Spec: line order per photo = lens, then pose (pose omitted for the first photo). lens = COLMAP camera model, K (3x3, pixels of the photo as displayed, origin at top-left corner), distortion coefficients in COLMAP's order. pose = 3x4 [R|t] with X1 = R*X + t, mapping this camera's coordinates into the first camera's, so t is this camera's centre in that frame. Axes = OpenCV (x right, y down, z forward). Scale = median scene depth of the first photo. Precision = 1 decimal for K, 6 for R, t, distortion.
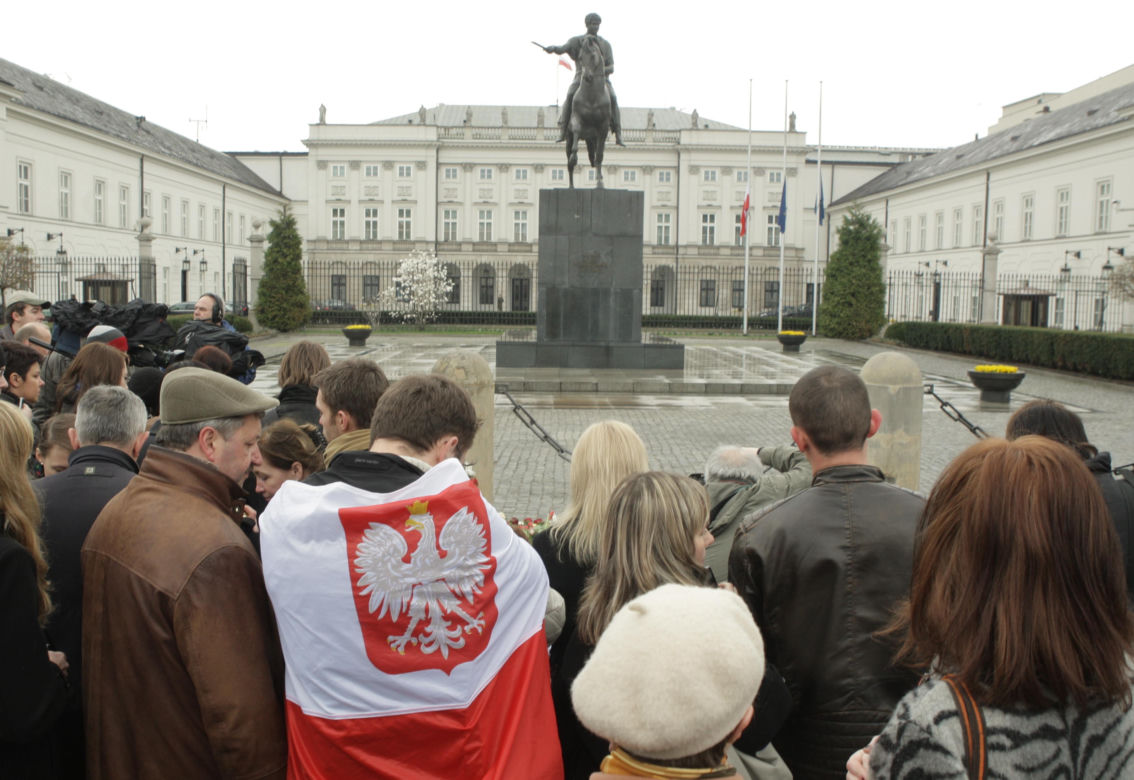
lens RADIAL K [[1122.5, 0, 567.0], [0, 1122.5, 390.0], [0, 0, 1]] dist [-0.108497, 0.004840]
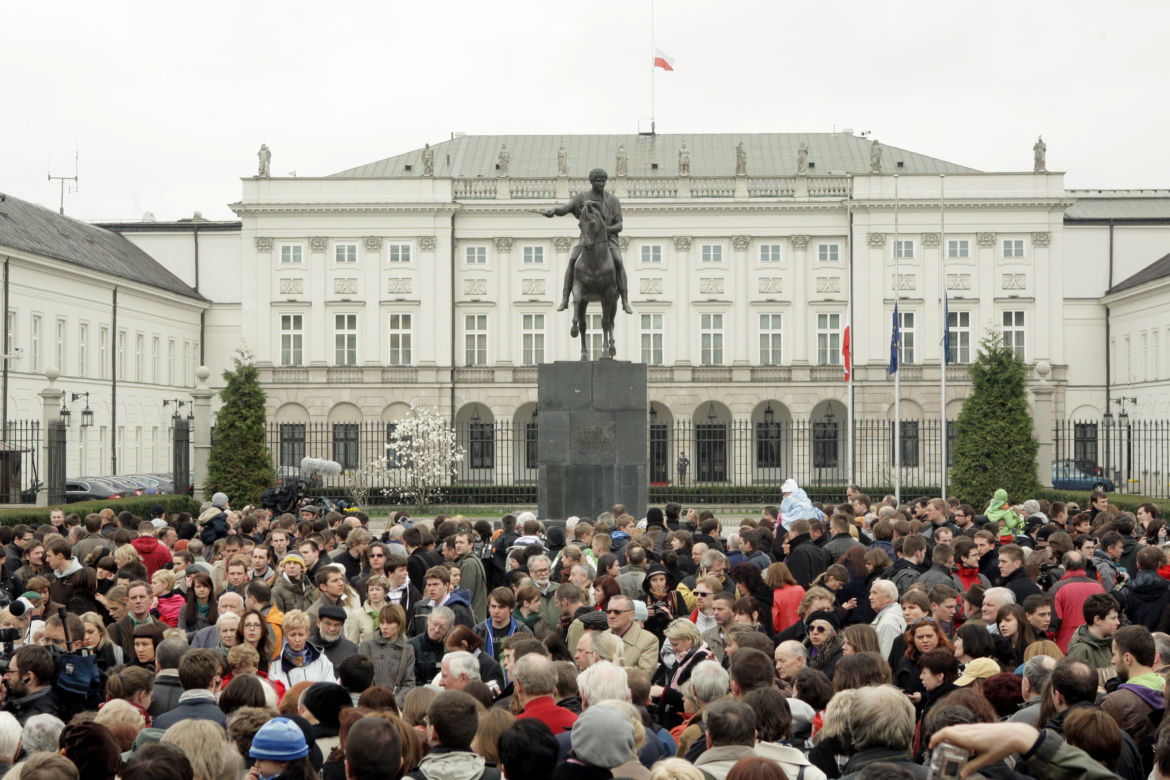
lens RADIAL K [[2119.0, 0, 585.0], [0, 2119.0, 390.0], [0, 0, 1]] dist [0.026014, 0.056346]
pose [[0.998187, -0.019605, -0.056915, 0.020083], [0.013210, 0.993772, -0.110651, 0.007783], [0.058730, 0.109698, 0.992228, -0.136366]]
